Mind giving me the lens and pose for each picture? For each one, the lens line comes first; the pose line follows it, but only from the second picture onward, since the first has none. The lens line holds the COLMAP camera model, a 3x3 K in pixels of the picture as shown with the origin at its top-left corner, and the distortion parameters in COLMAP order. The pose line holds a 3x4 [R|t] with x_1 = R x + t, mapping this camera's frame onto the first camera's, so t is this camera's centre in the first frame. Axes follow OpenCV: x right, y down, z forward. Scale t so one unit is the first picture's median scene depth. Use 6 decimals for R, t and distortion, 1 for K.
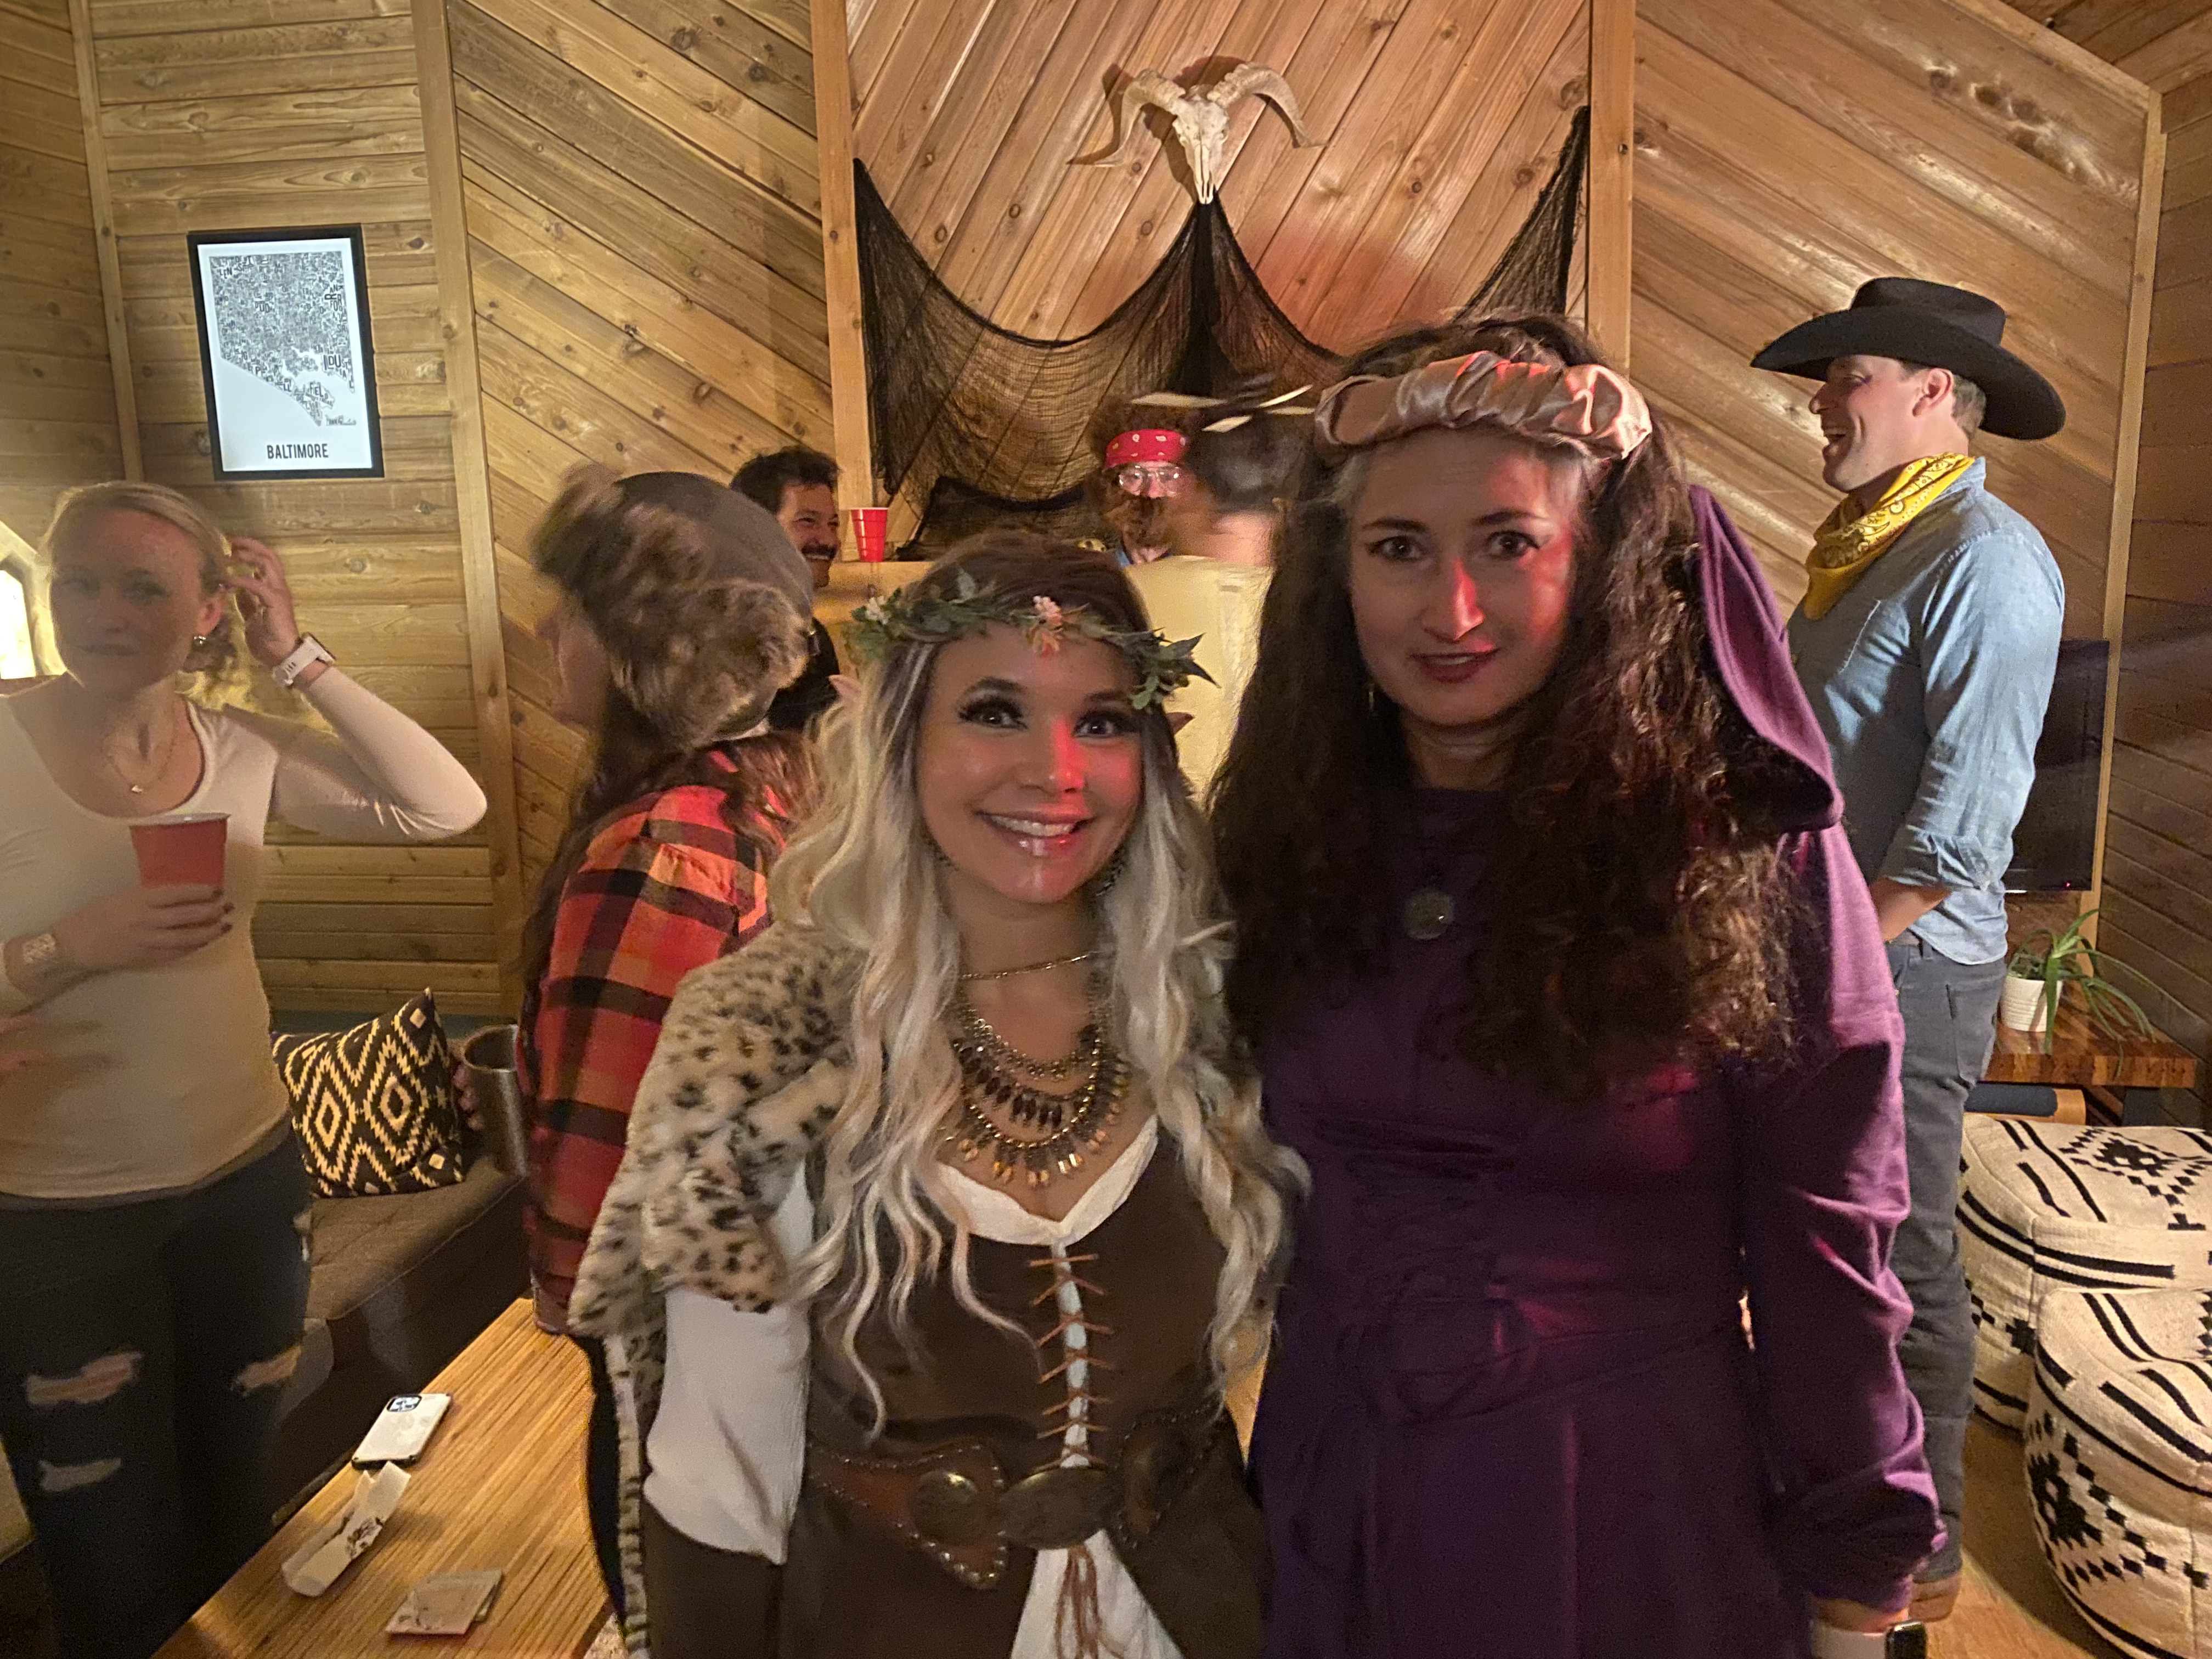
lens RADIAL K [[1742.9, 0, 1091.5], [0, 1742.9, 845.5], [0, 0, 1]] dist [0.014761, 0.000084]
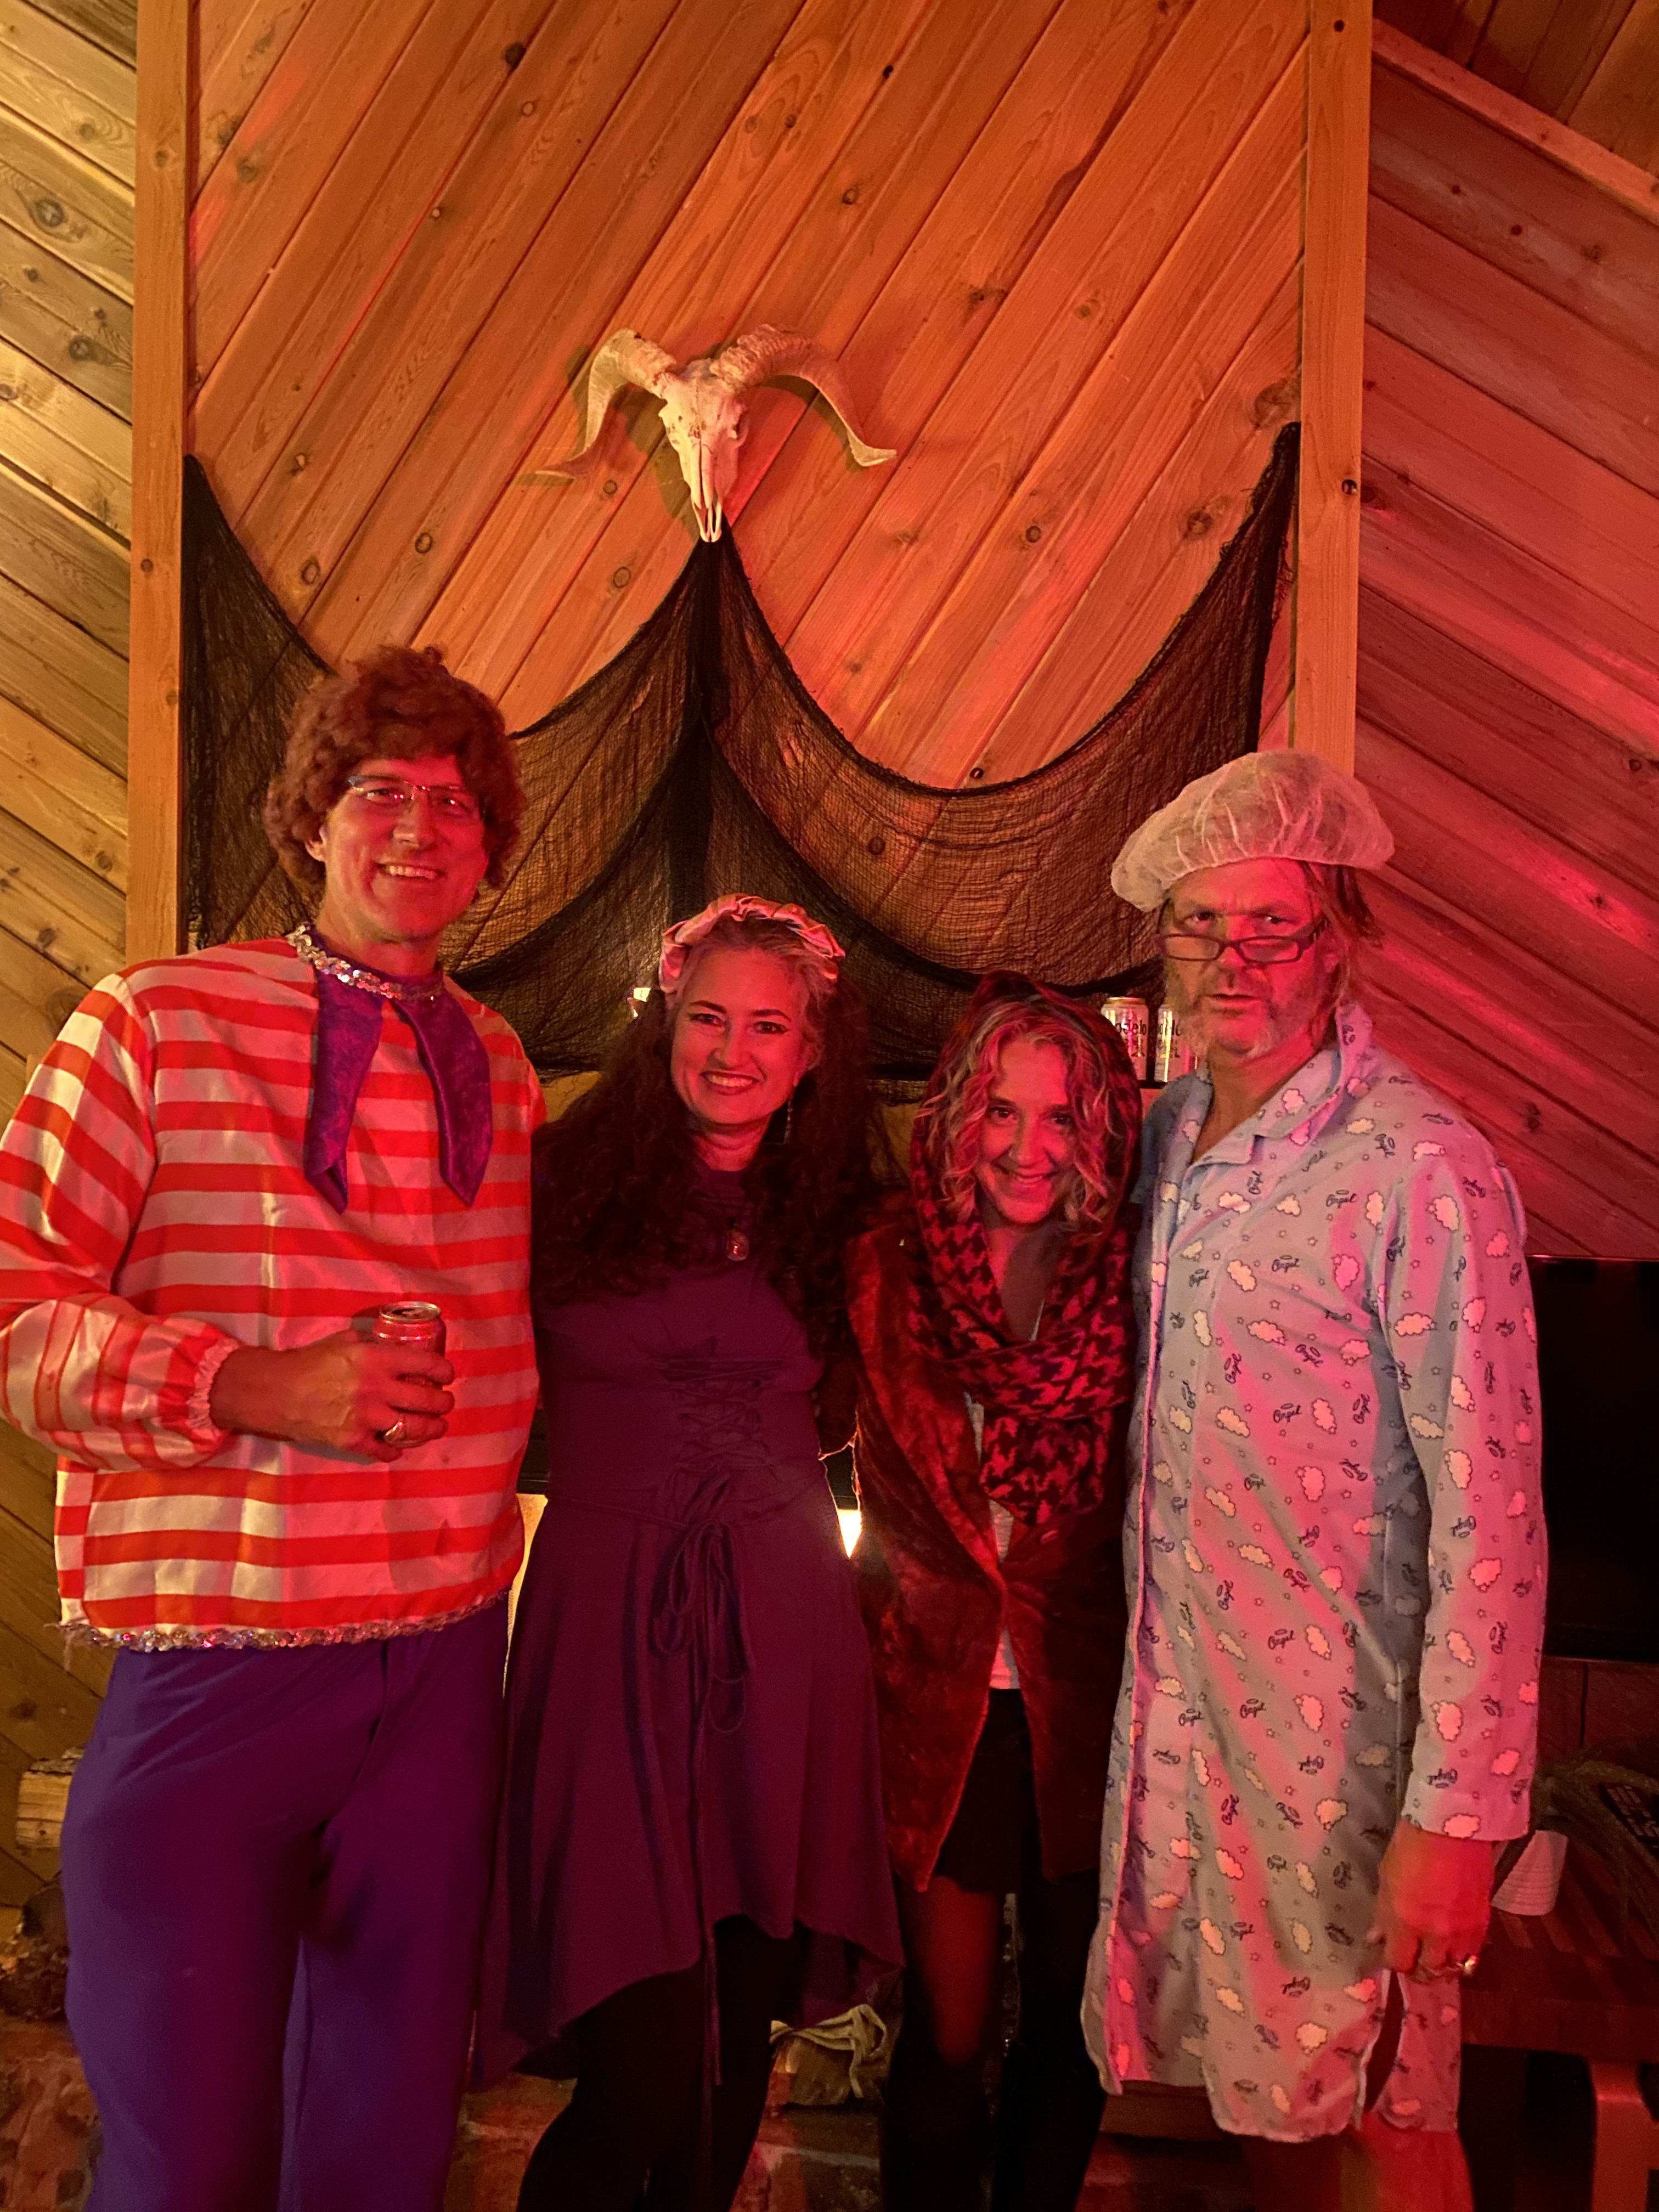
lens RADIAL K [[1742.9, 0, 843.8], [0, 1742.9, 1130.2], [0, 0, 1]] dist [0.014761, 0.000084]
pose [[0.997388, 0.048952, 0.053113, 0.091932], [-0.040332, 0.987450, -0.152697, -0.056362], [-0.059921, 0.150156, 0.986845, 0.397285]]
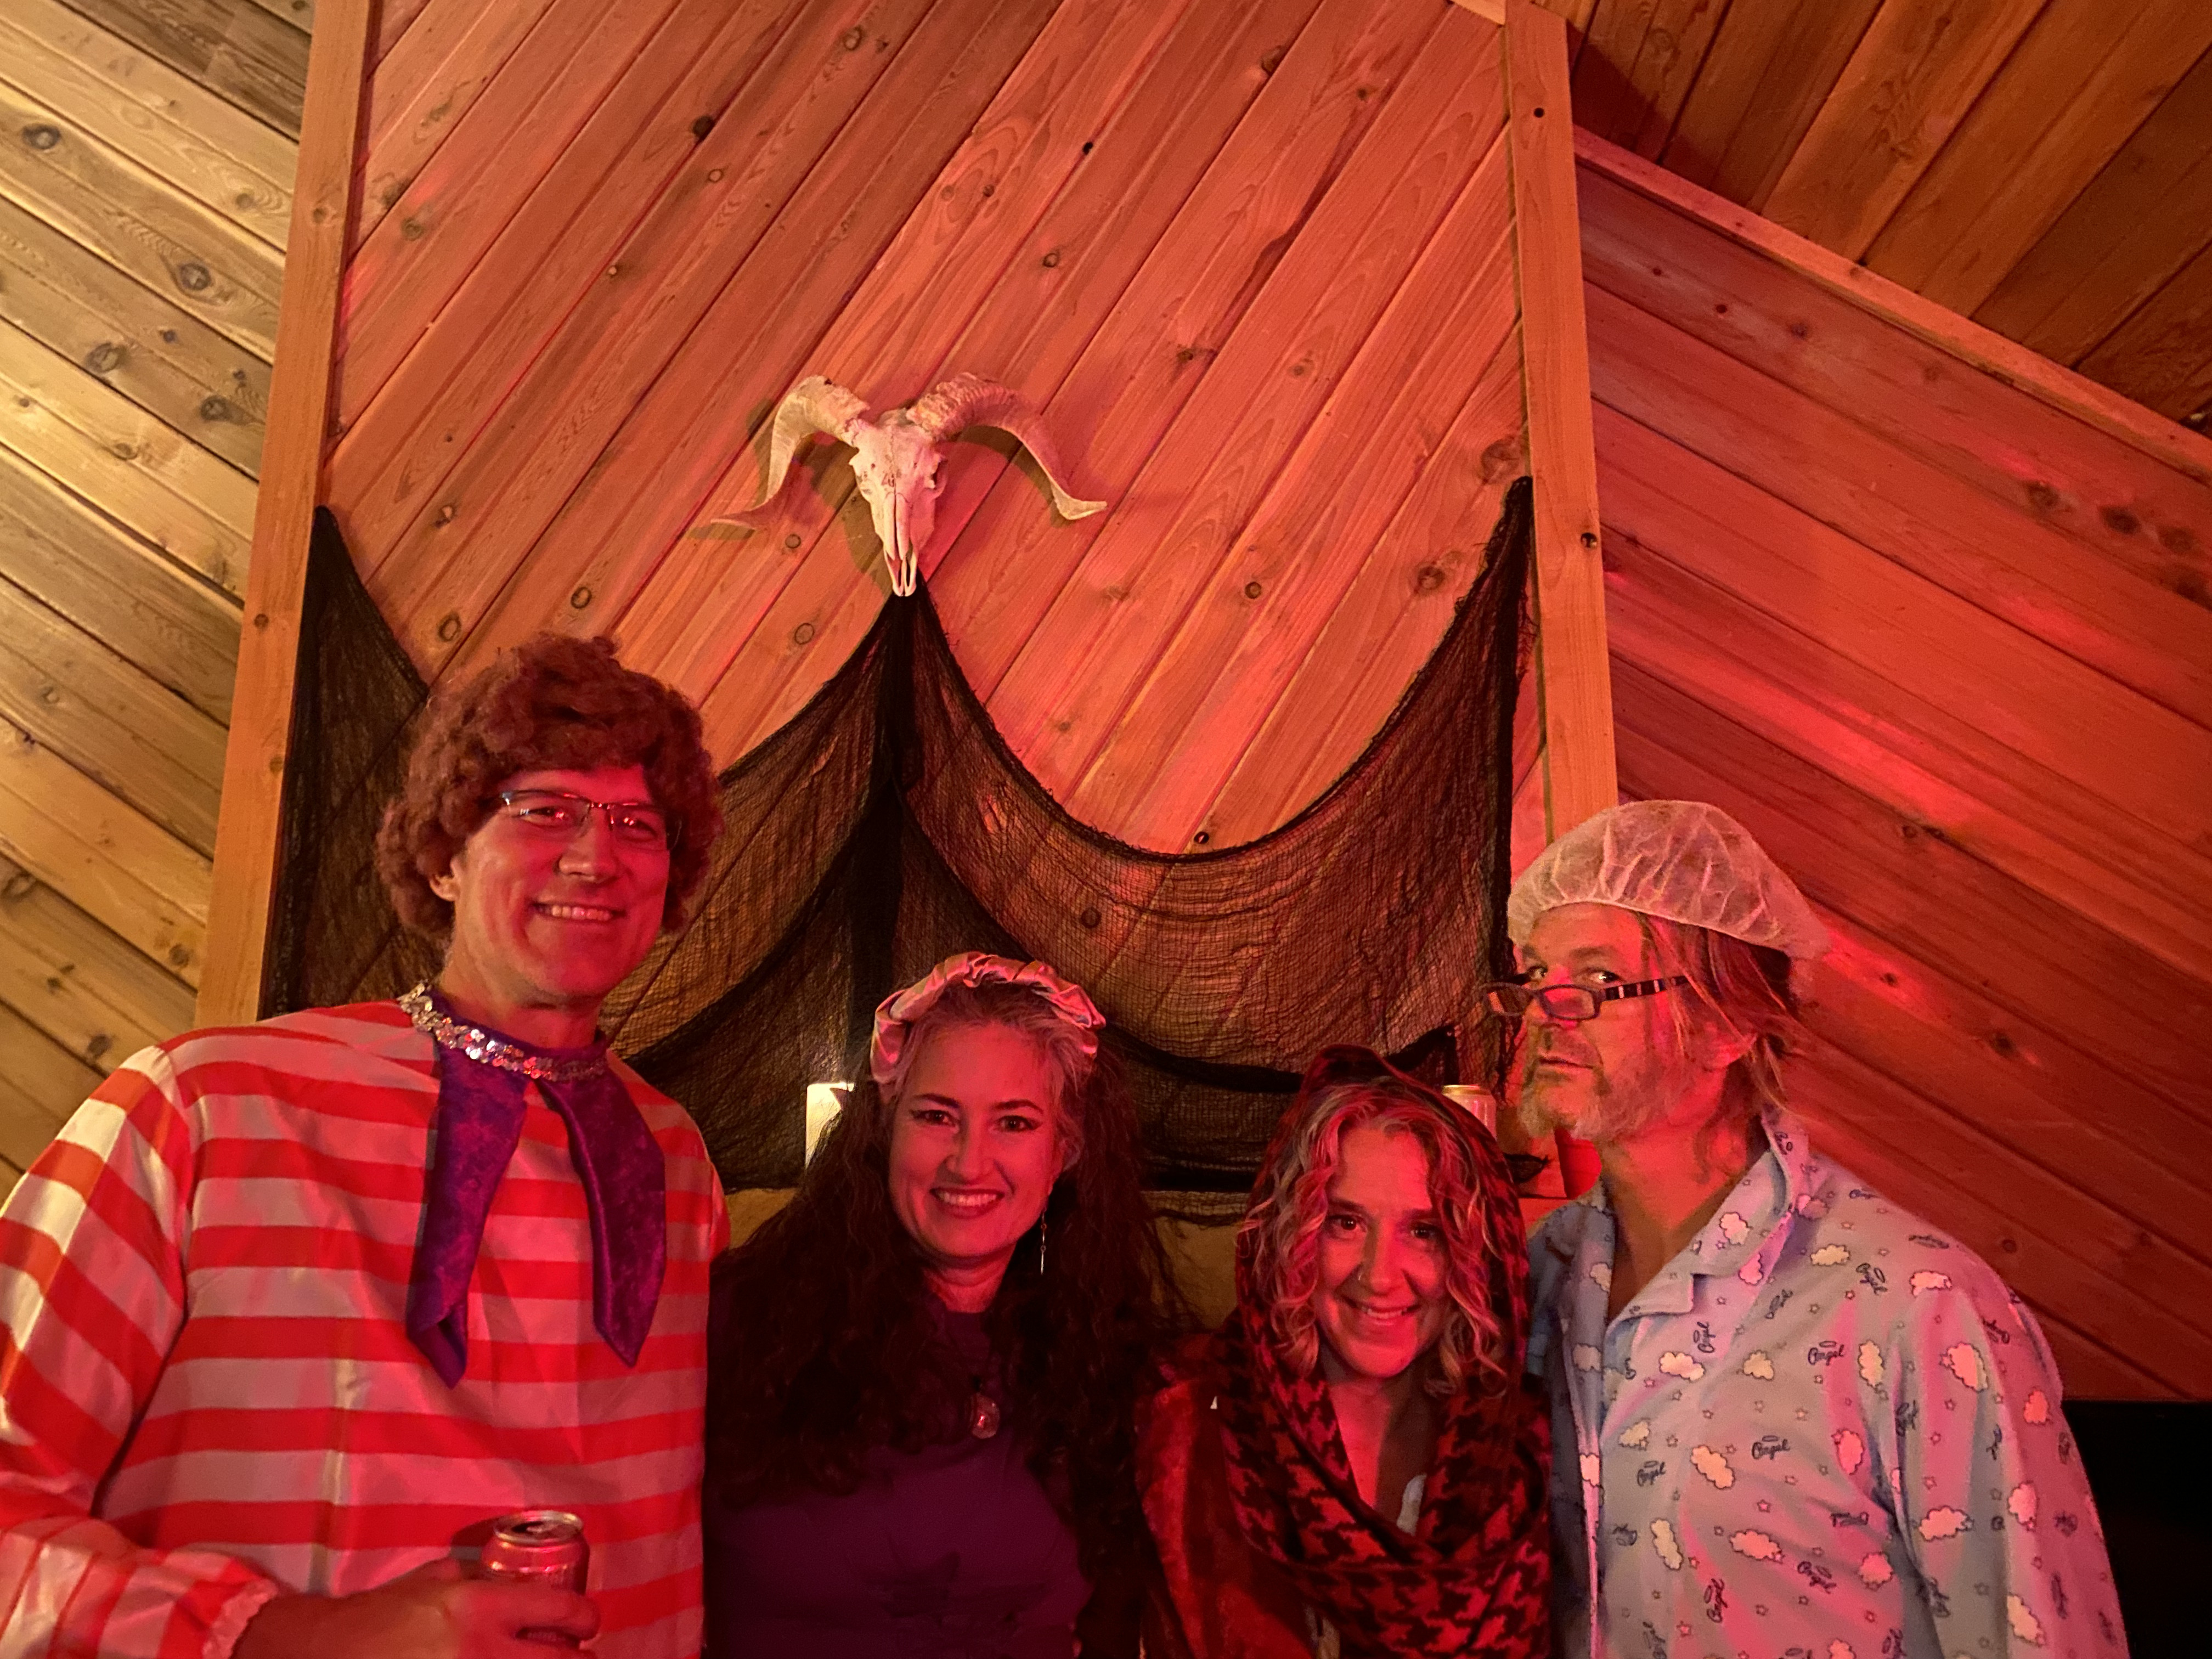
lens RADIAL K [[1732.9, 0, 1084.7], [0, 1732.9, 819.2], [0, 0, 1]] dist [0.073214, -0.136049]
pose [[0.991849, 0.059005, 0.112933, 0.065036], [-0.010133, 0.920035, -0.391704, -0.067927], [-0.127015, 0.387367, 0.913134, 0.490238]]
